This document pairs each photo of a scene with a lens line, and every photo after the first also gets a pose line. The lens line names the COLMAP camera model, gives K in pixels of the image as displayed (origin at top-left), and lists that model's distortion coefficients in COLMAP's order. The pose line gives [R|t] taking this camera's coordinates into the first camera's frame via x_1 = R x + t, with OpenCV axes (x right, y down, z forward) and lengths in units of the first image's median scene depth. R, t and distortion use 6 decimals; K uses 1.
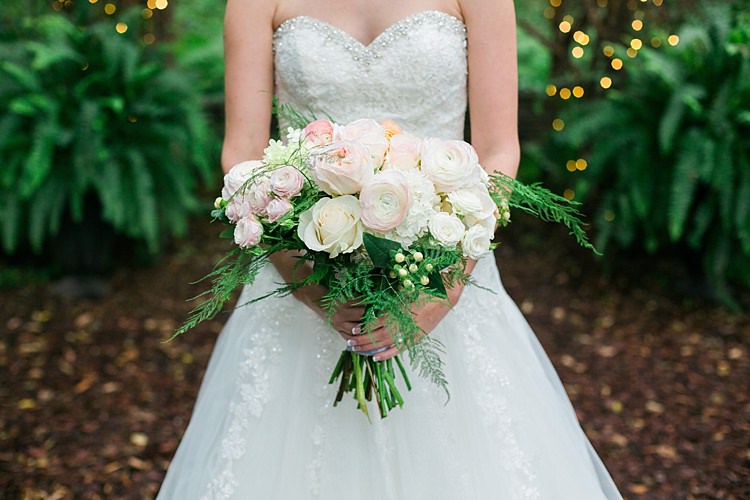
lens RADIAL K [[1081.8, 0, 377.4], [0, 1081.8, 246.3], [0, 0, 1]] dist [-0.120290, 0.000000]
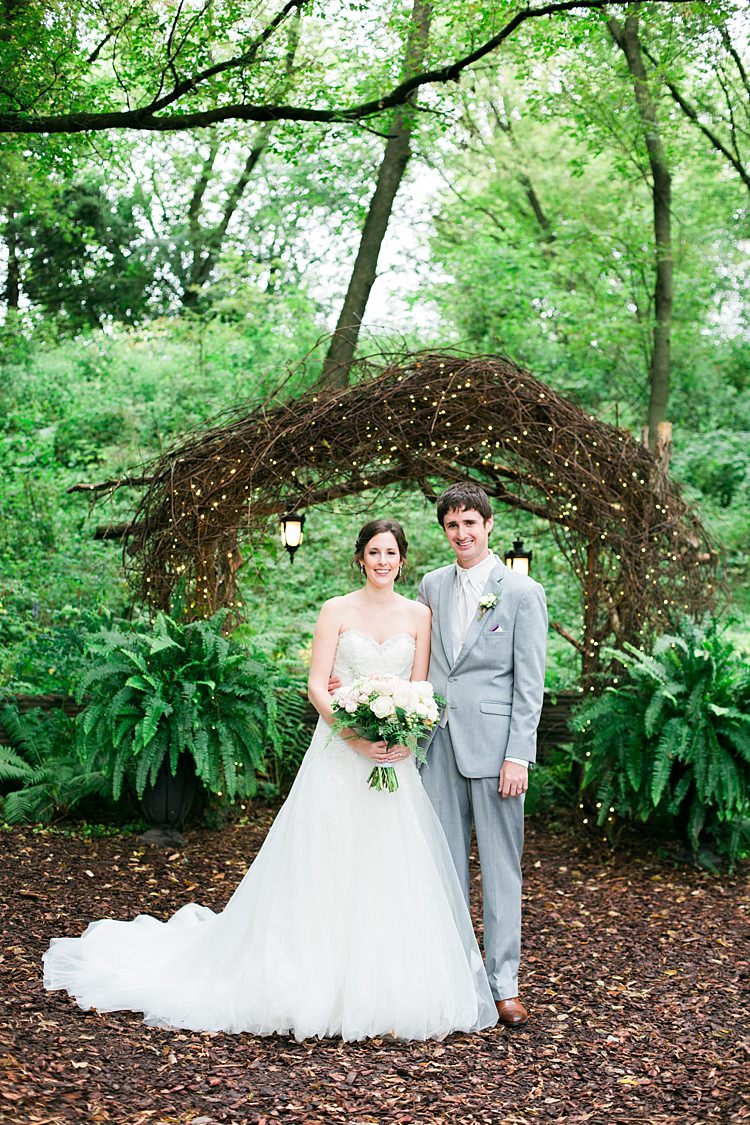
lens RADIAL K [[1622.7, 0, 374.2], [0, 1622.7, 561.0], [0, 0, 1]] dist [-0.120290, 0.000000]
pose [[0.998135, 0.023542, -0.056327, 0.053593], [-0.036248, 0.970953, -0.236507, 0.169096], [0.049123, 0.238108, 0.969996, -0.871083]]
